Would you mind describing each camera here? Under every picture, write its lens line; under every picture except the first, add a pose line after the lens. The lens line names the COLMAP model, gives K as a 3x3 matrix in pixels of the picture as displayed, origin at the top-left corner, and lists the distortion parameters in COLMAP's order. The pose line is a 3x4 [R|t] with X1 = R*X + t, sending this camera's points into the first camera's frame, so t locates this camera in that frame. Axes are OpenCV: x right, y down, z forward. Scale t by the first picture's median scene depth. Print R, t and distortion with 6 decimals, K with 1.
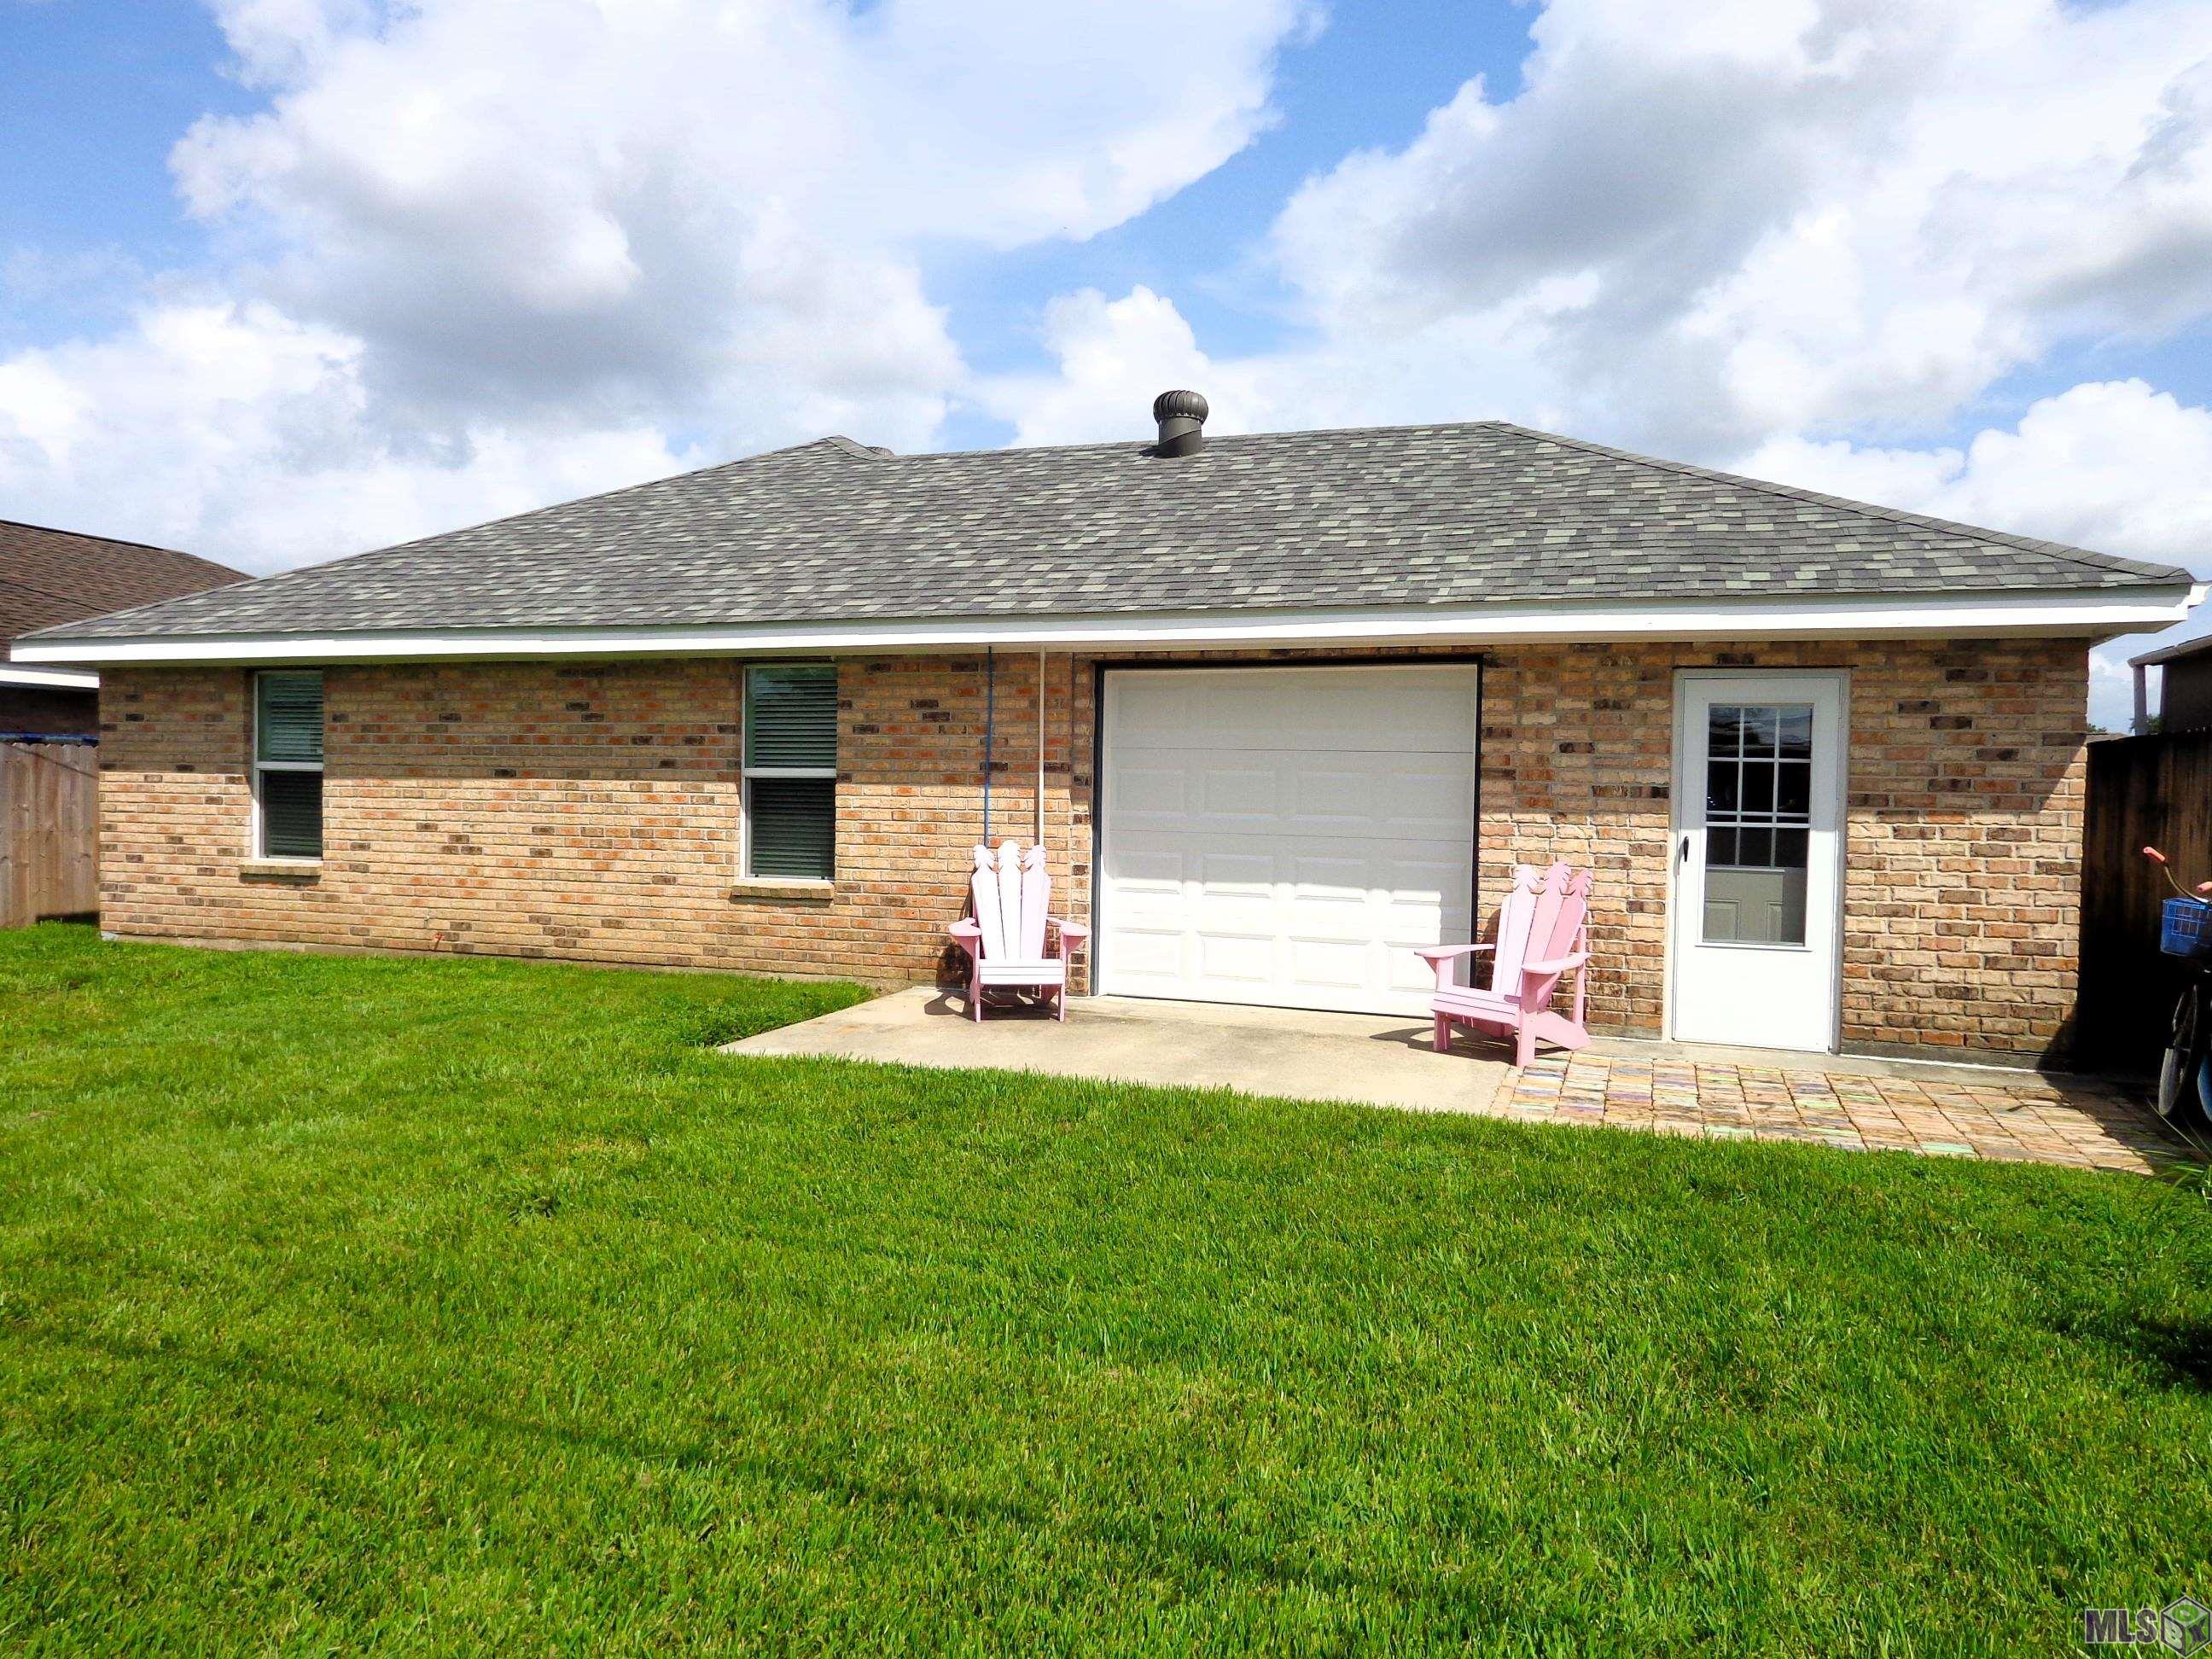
lens RADIAL K [[1558.0, 0, 1107.8], [0, 1558.0, 839.1], [0, 0, 1]] dist [-0.008635, 0.023966]
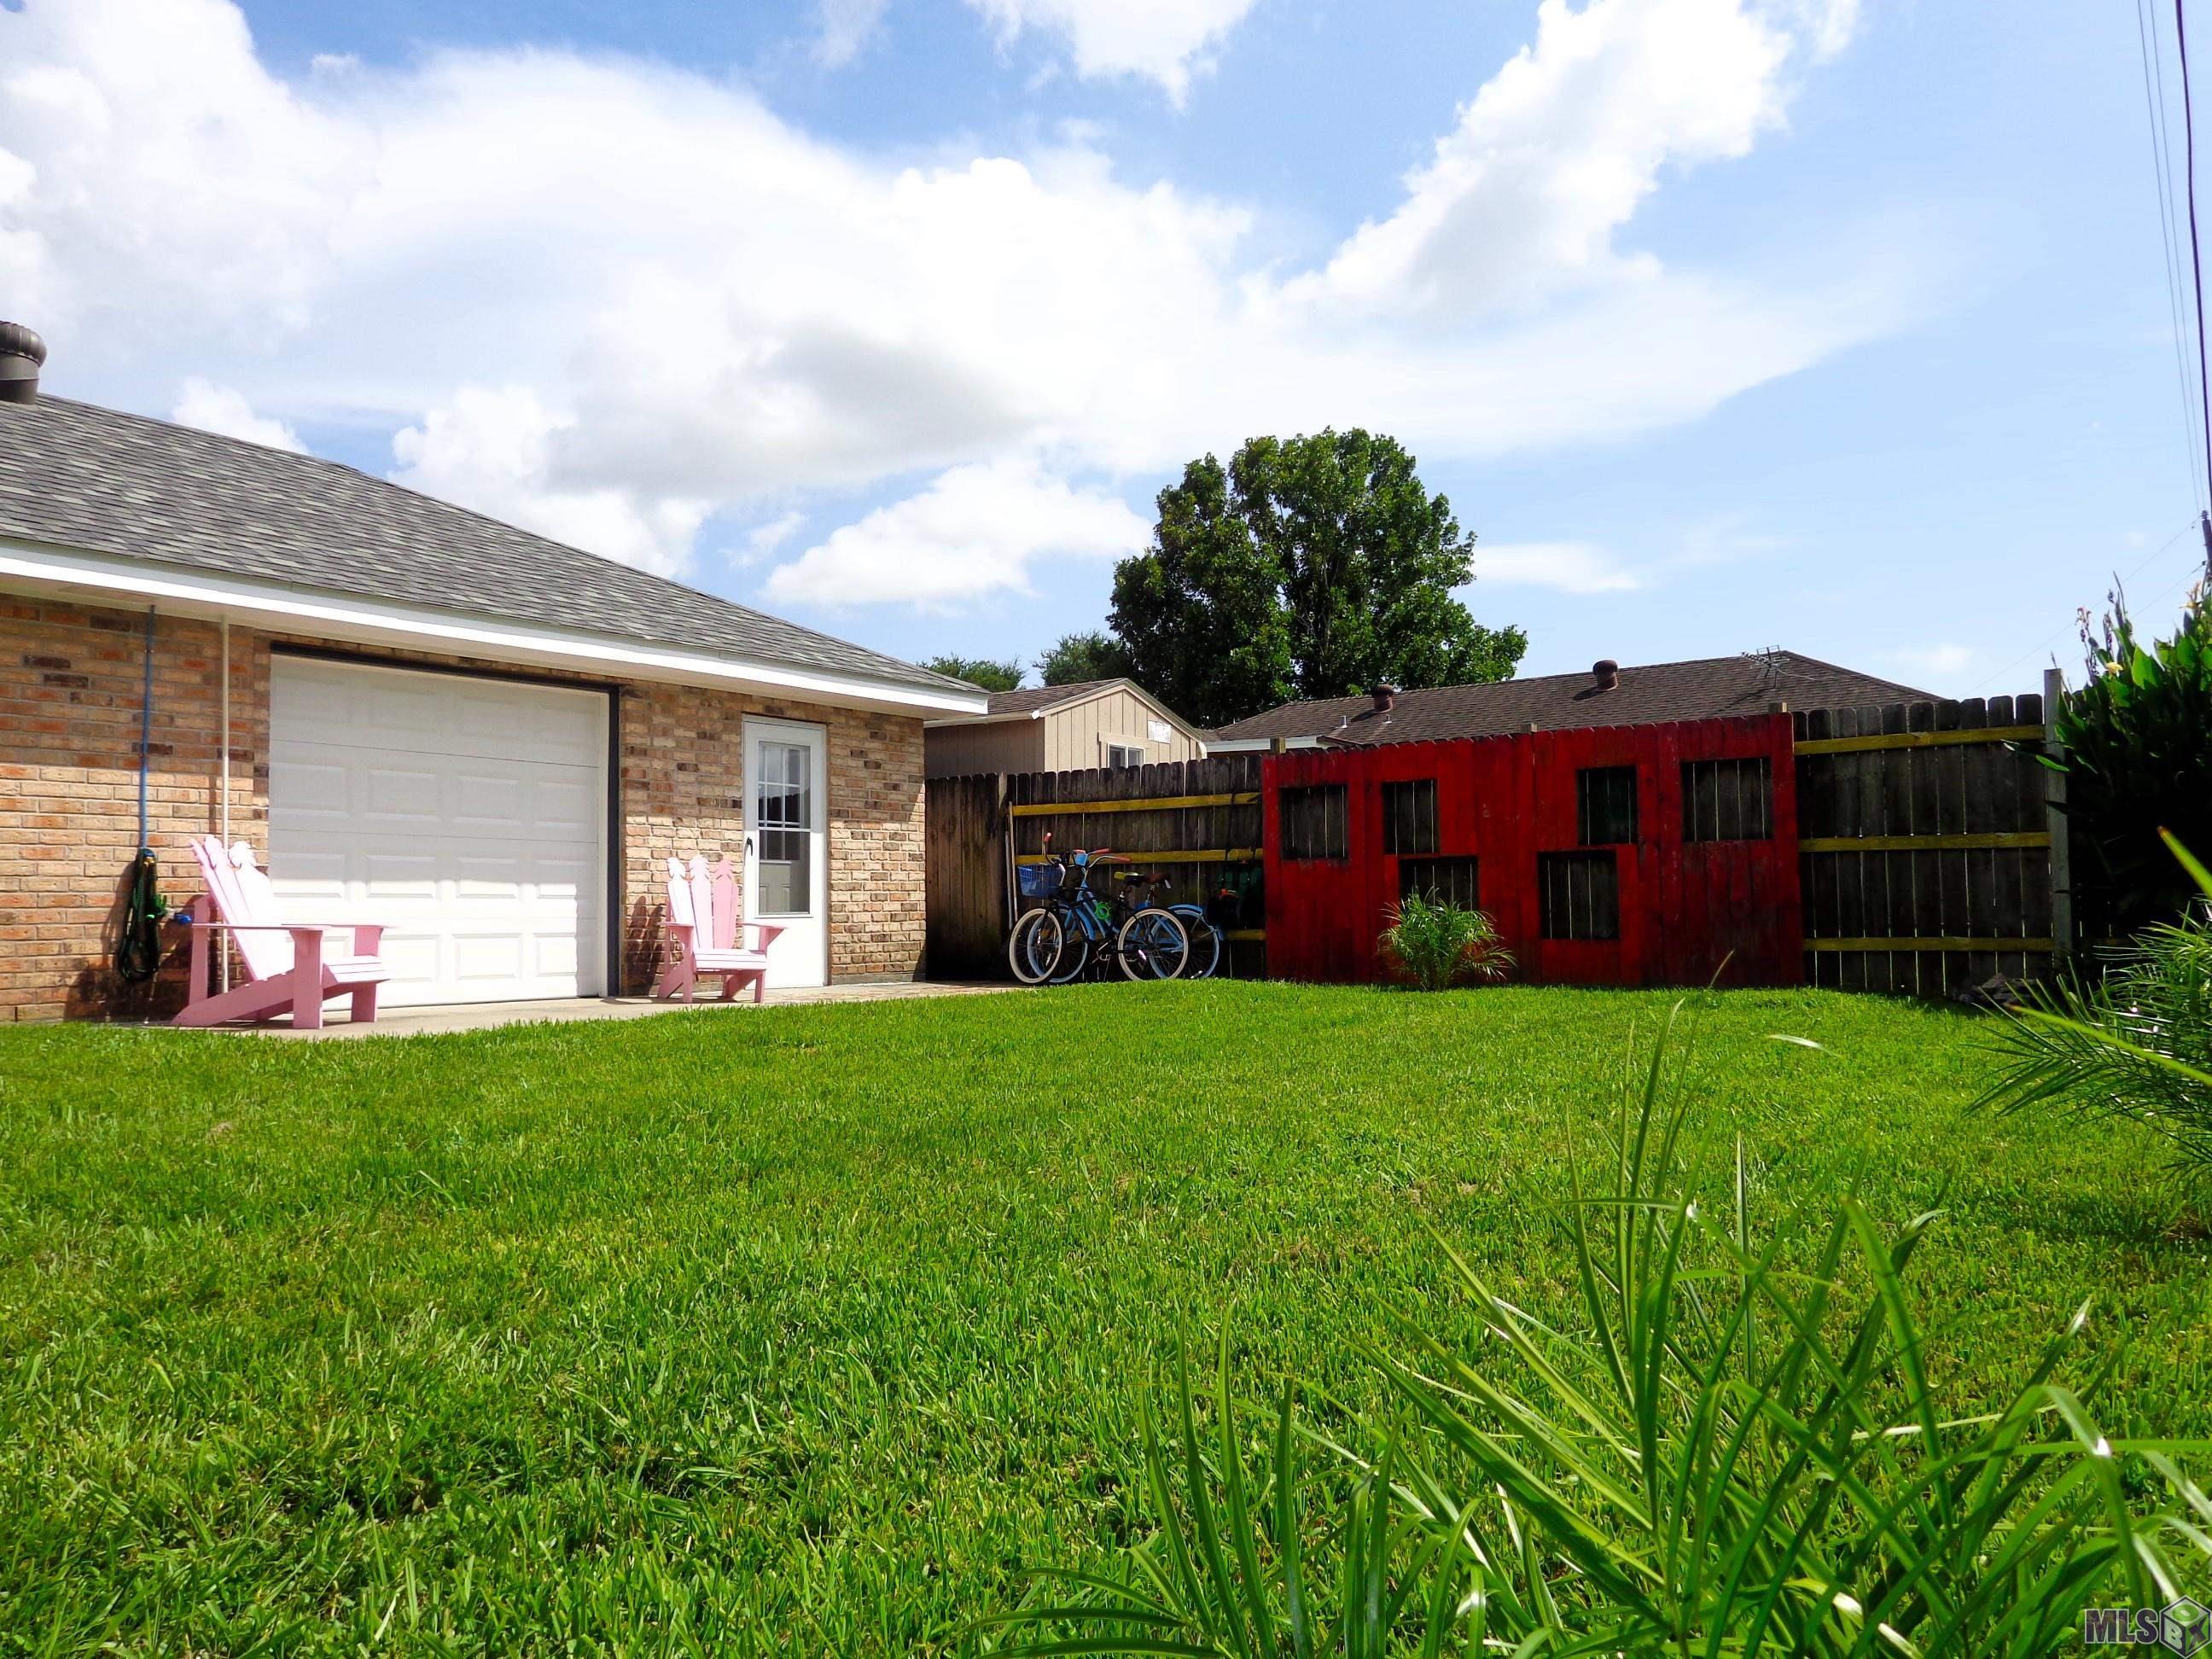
lens RADIAL K [[1558.0, 0, 1106.7], [0, 1558.0, 824.0], [0, 0, 1]] dist [-0.008635, 0.023966]
pose [[0.277814, 0.031727, 0.960111, -0.821480], [0.043526, 0.998012, -0.045574, 0.060525], [-0.959648, 0.054451, 0.275881, 0.317777]]
